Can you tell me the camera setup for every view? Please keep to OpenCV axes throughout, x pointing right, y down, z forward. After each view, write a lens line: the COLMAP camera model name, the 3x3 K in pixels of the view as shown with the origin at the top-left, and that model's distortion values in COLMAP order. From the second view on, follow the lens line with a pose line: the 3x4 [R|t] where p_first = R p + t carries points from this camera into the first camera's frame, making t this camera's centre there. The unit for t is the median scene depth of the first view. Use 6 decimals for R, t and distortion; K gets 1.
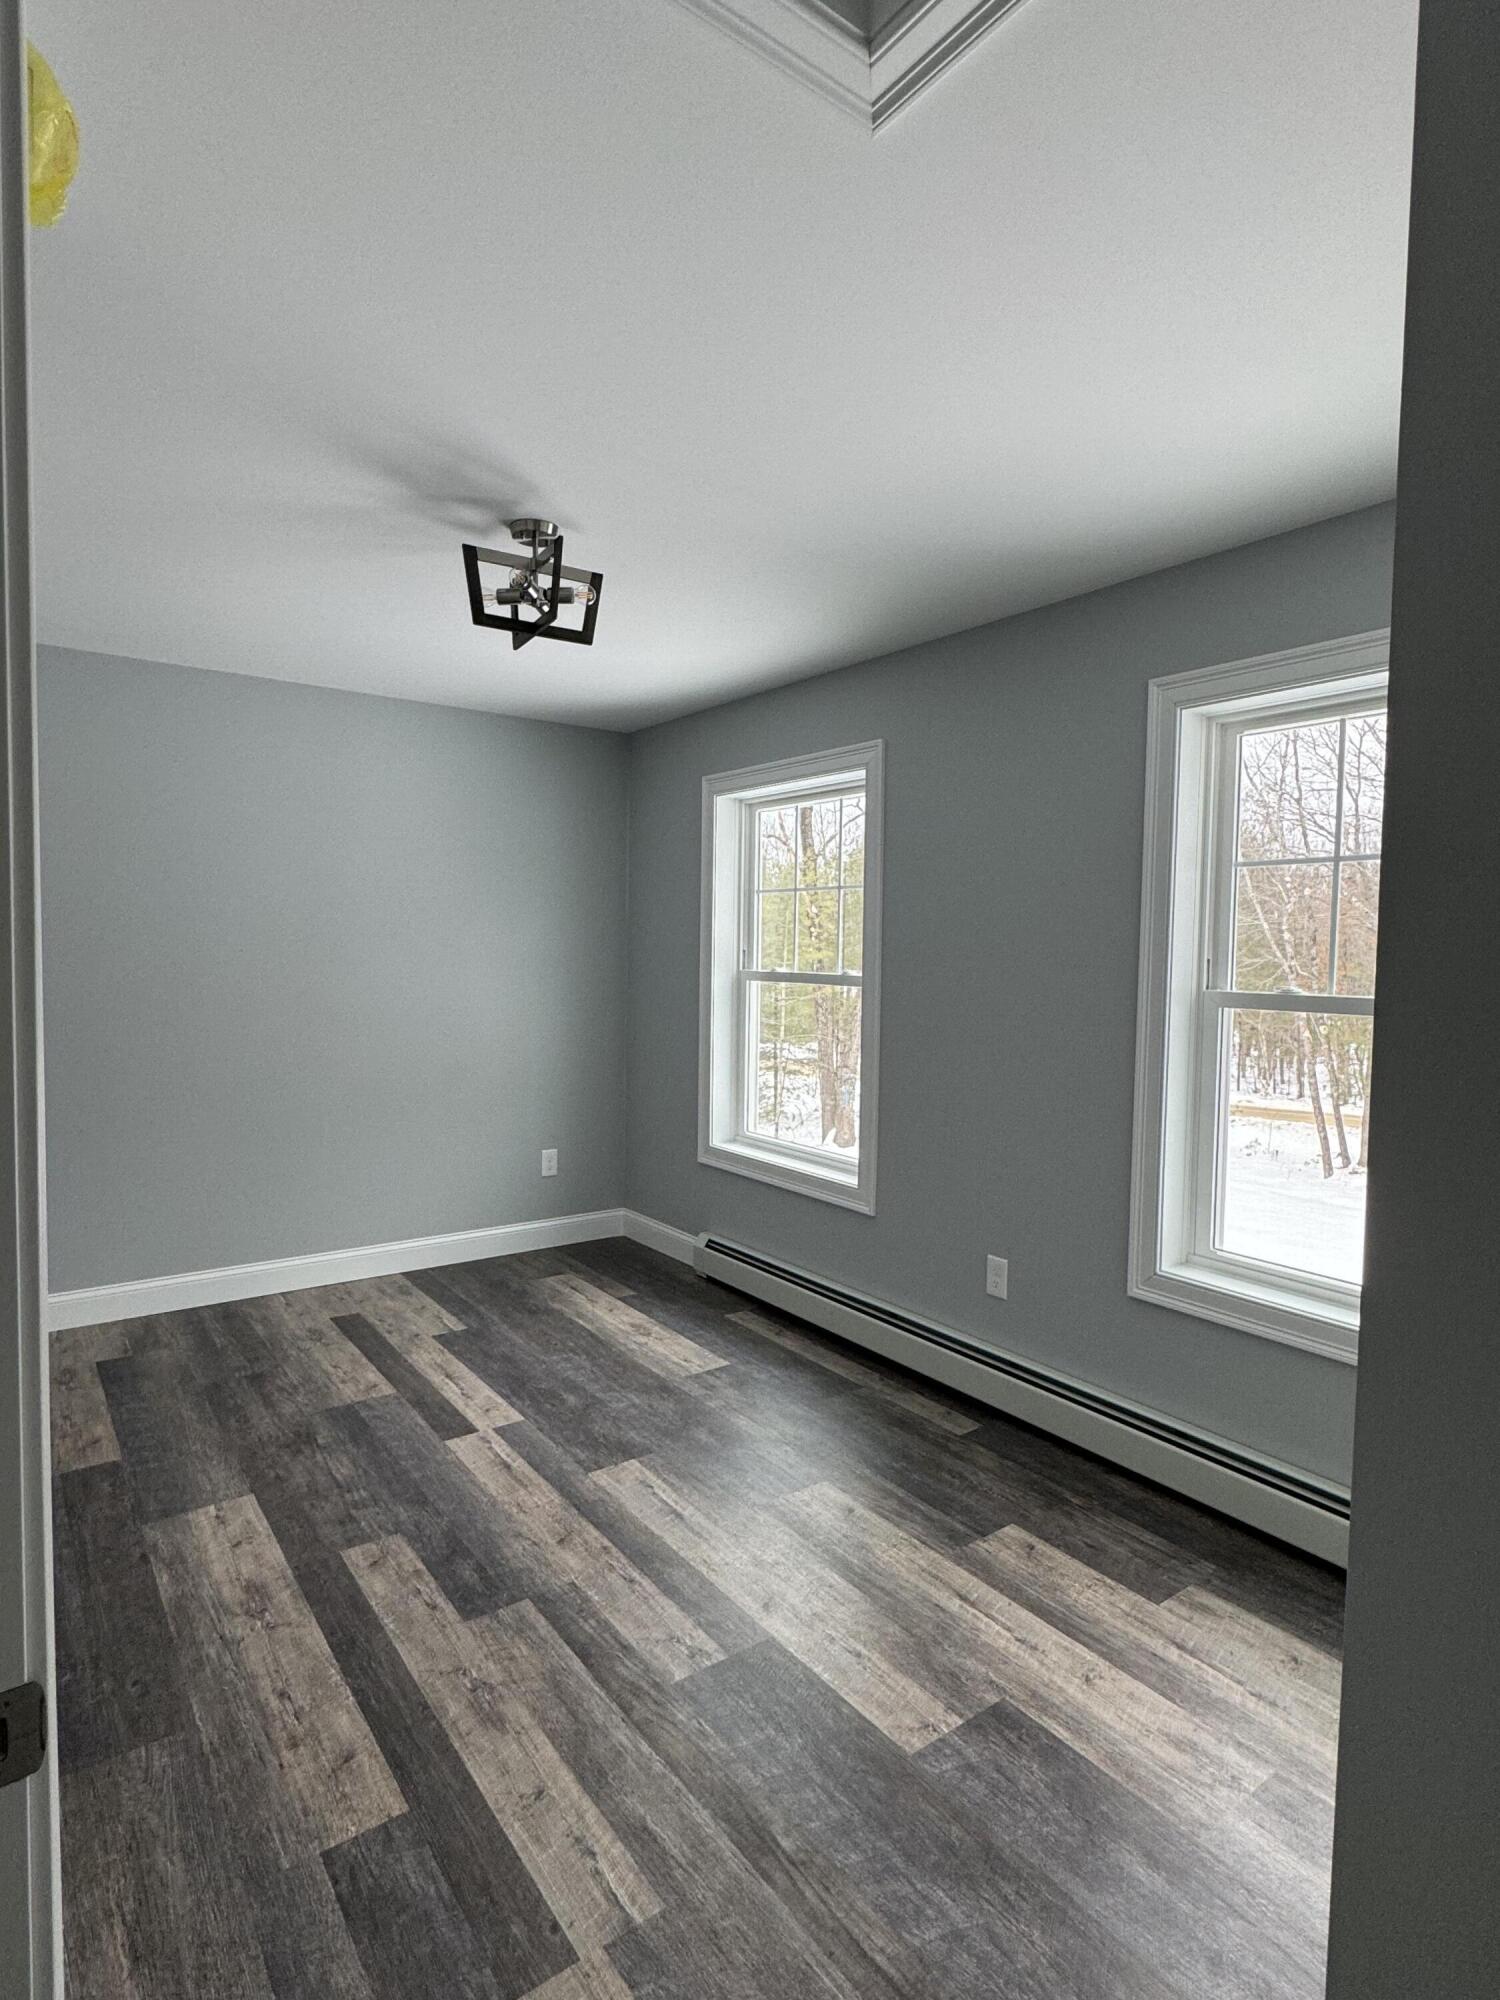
lens RADIAL K [[1040.4, 0, 752.7], [0, 1040.4, 999.5], [0, 0, 1]] dist [-0.010101, -0.001268]
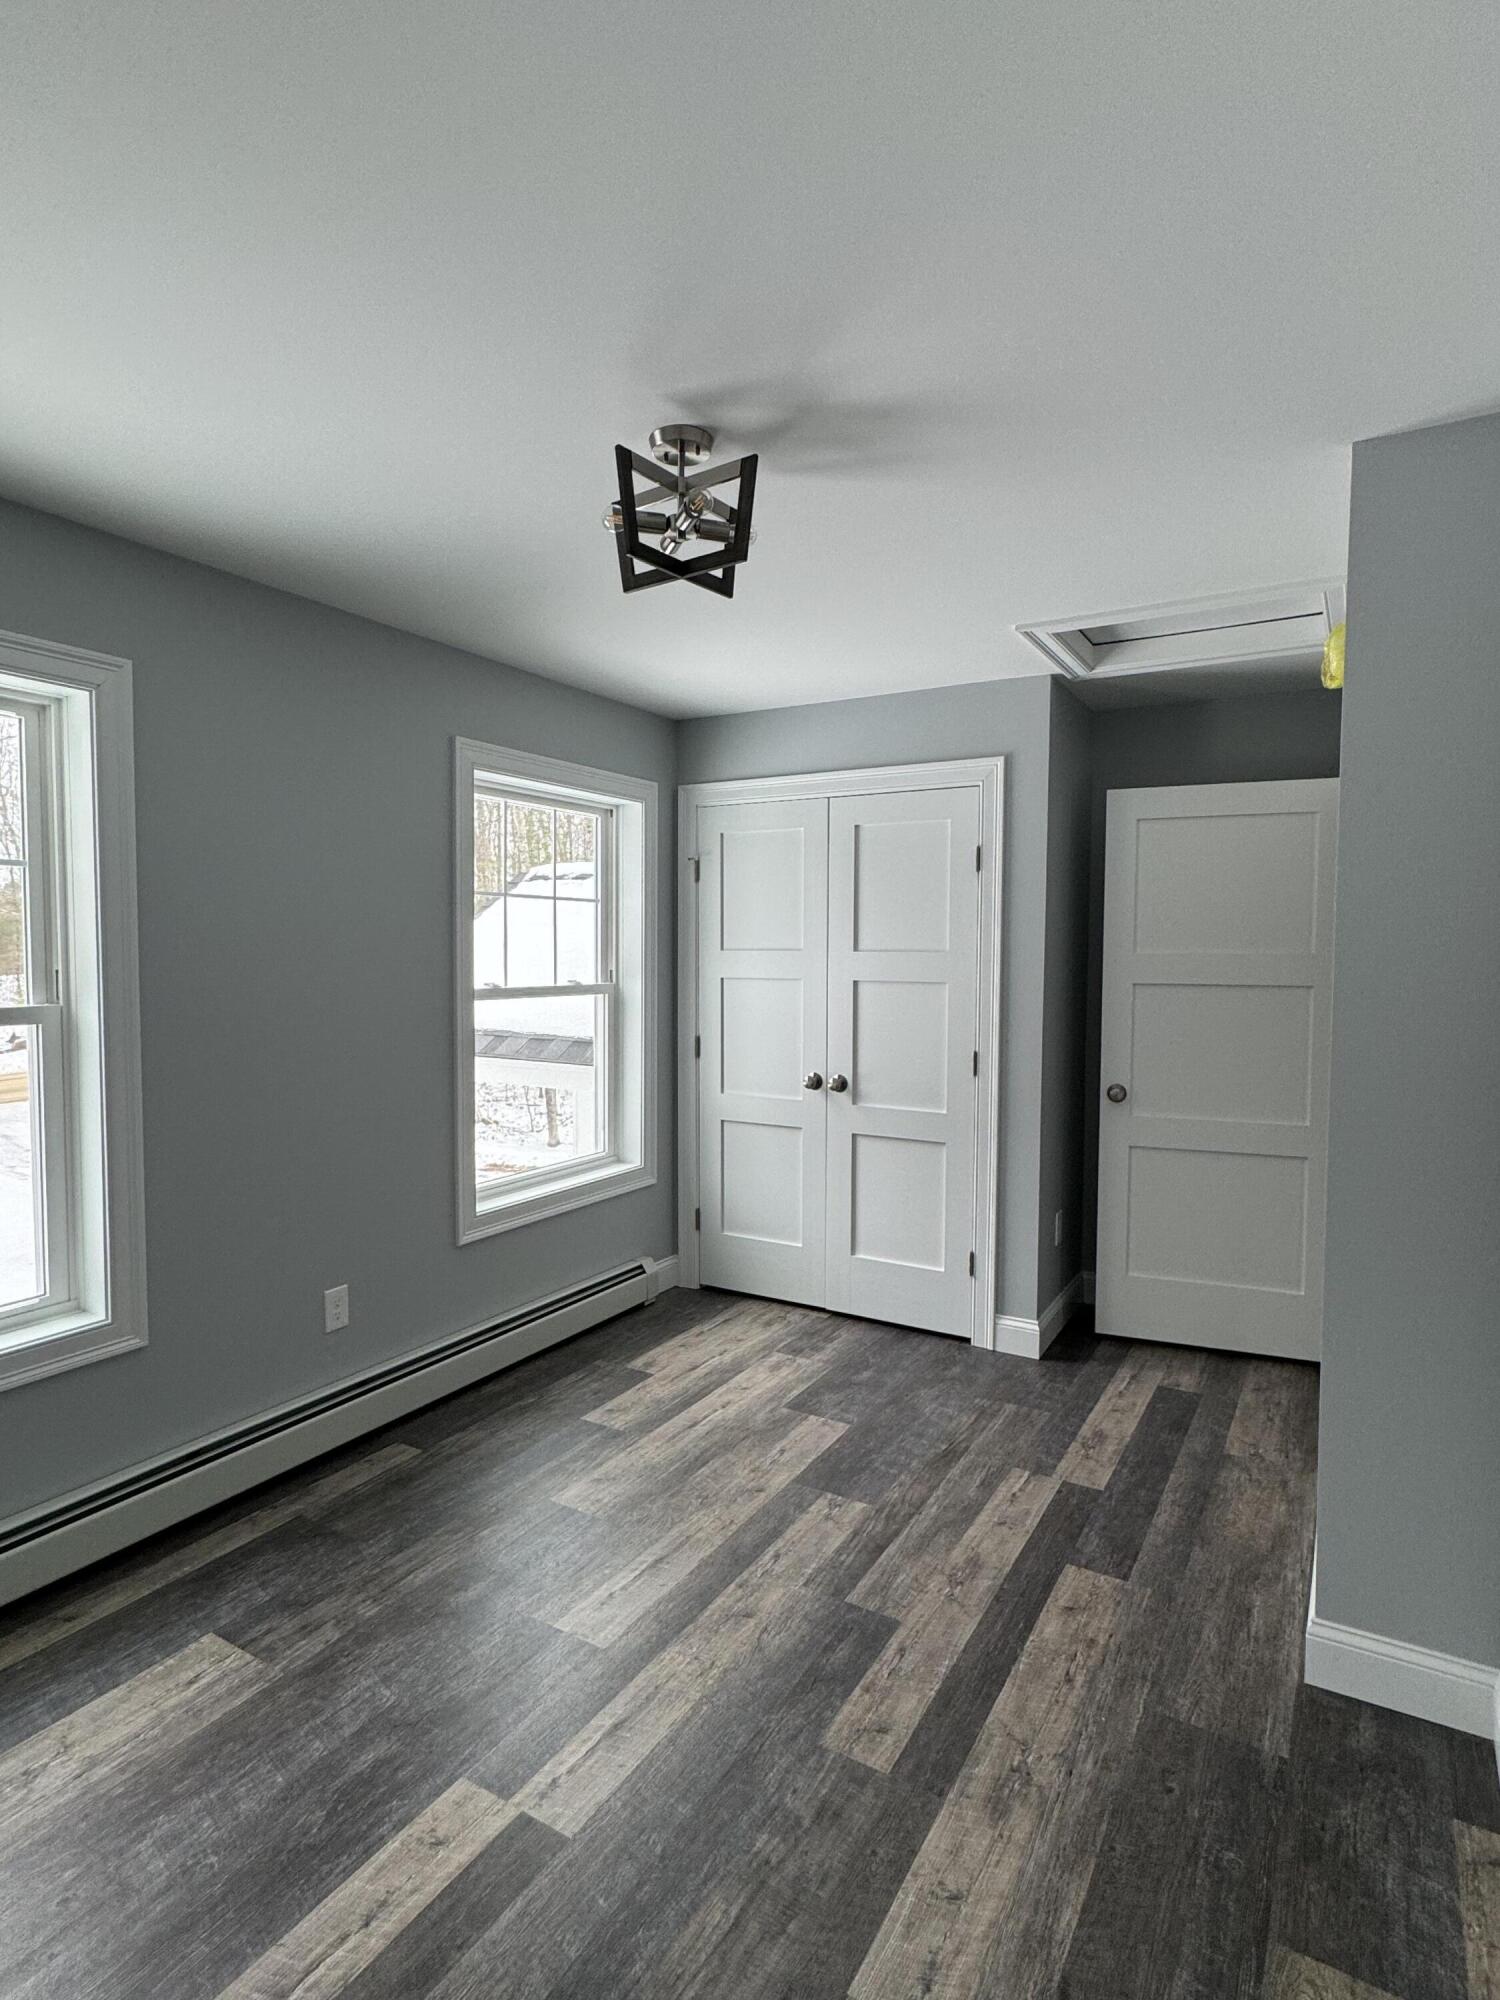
lens RADIAL K [[1040.4, 0, 752.7], [0, 1040.4, 999.5], [0, 0, 1]] dist [-0.010101, -0.001268]
pose [[-0.380886, -0.063223, 0.922458, -1.133845], [0.034826, 0.995971, 0.082641, -0.114084], [-0.923966, 0.063603, -0.377149, 1.479508]]
